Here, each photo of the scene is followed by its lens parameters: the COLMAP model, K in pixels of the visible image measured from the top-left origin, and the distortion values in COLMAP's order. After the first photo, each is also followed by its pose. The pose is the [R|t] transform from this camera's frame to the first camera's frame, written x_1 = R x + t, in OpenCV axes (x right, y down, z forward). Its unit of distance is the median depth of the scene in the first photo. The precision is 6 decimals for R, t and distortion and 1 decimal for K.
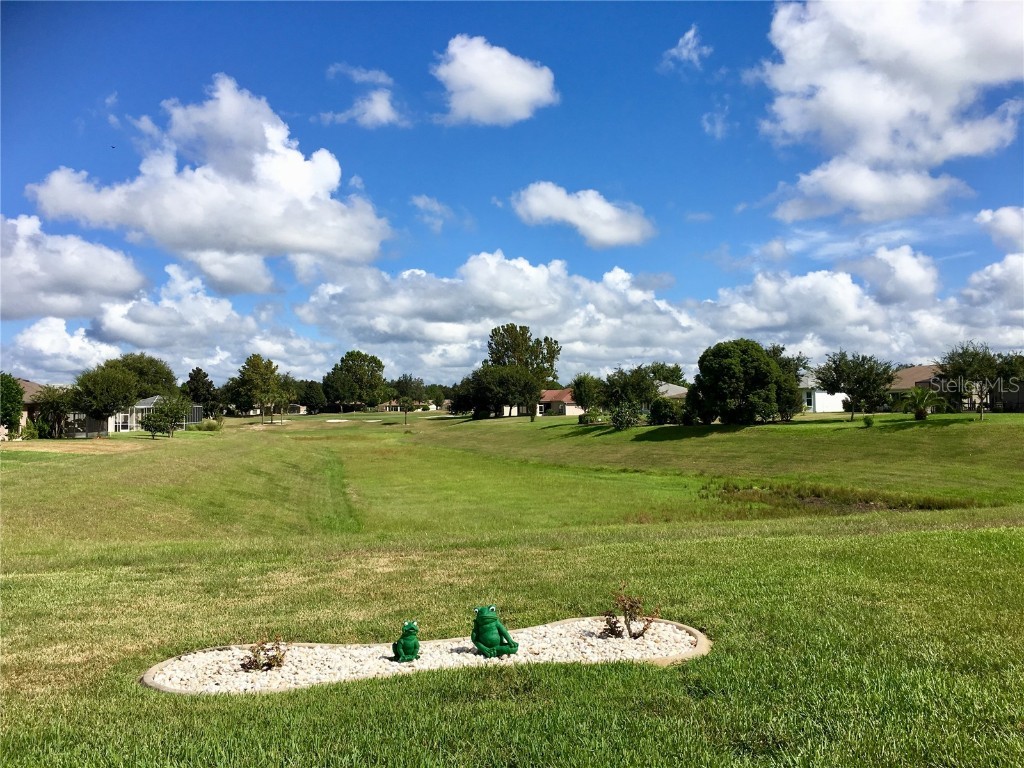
lens RADIAL K [[877.9, 0, 508.9], [0, 877.9, 360.4], [0, 0, 1]] dist [0.068590, -0.073725]
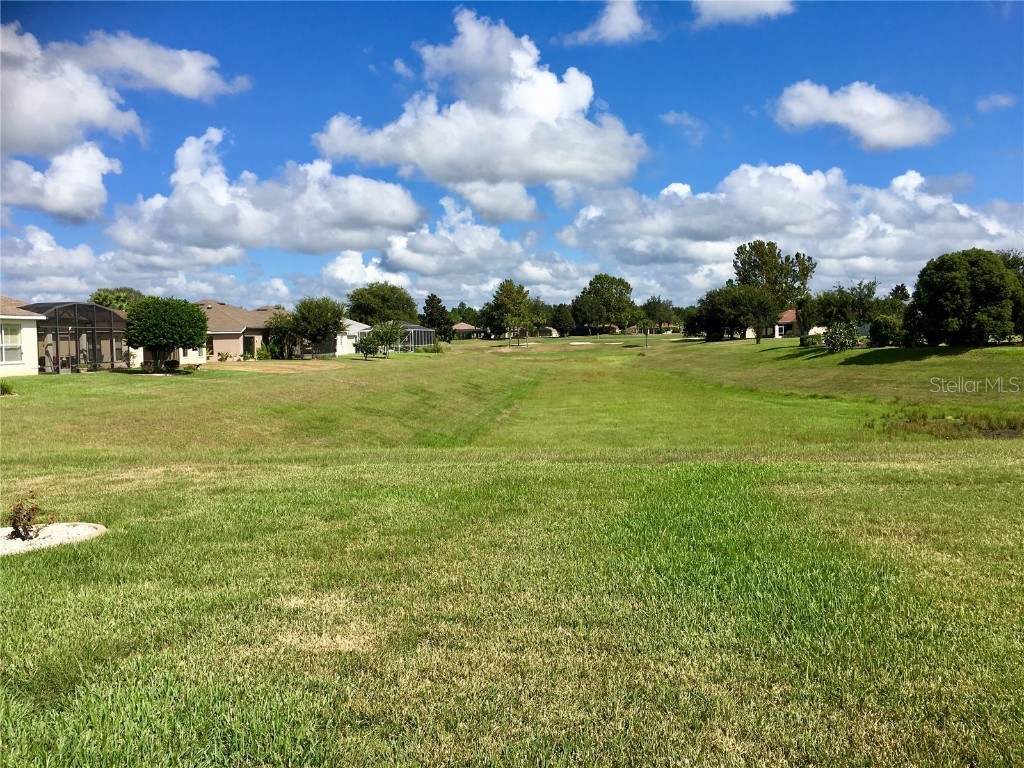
lens RADIAL K [[877.9, 0, 513.6], [0, 877.9, 364.7], [0, 0, 1]] dist [0.068590, -0.073725]
pose [[0.948662, 0.005528, -0.316245, 0.100370], [0.023964, 0.995717, 0.089293, 0.000636], [0.315384, -0.092287, 0.944466, 0.015275]]
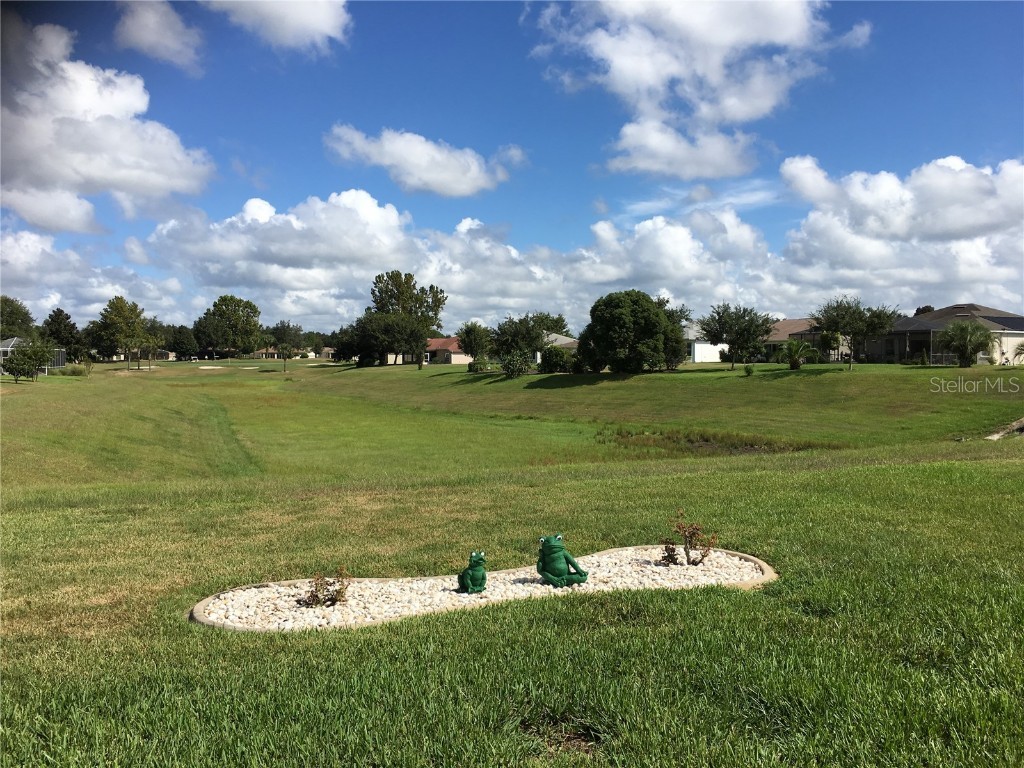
lens RADIAL K [[877.9, 0, 509.3], [0, 877.9, 360.9], [0, 0, 1]] dist [0.068590, -0.073725]
pose [[0.989809, 0.009882, 0.142058, -0.018748], [-0.017977, 0.998279, 0.055816, 0.003350], [-0.141262, -0.057801, 0.988283, 0.006565]]
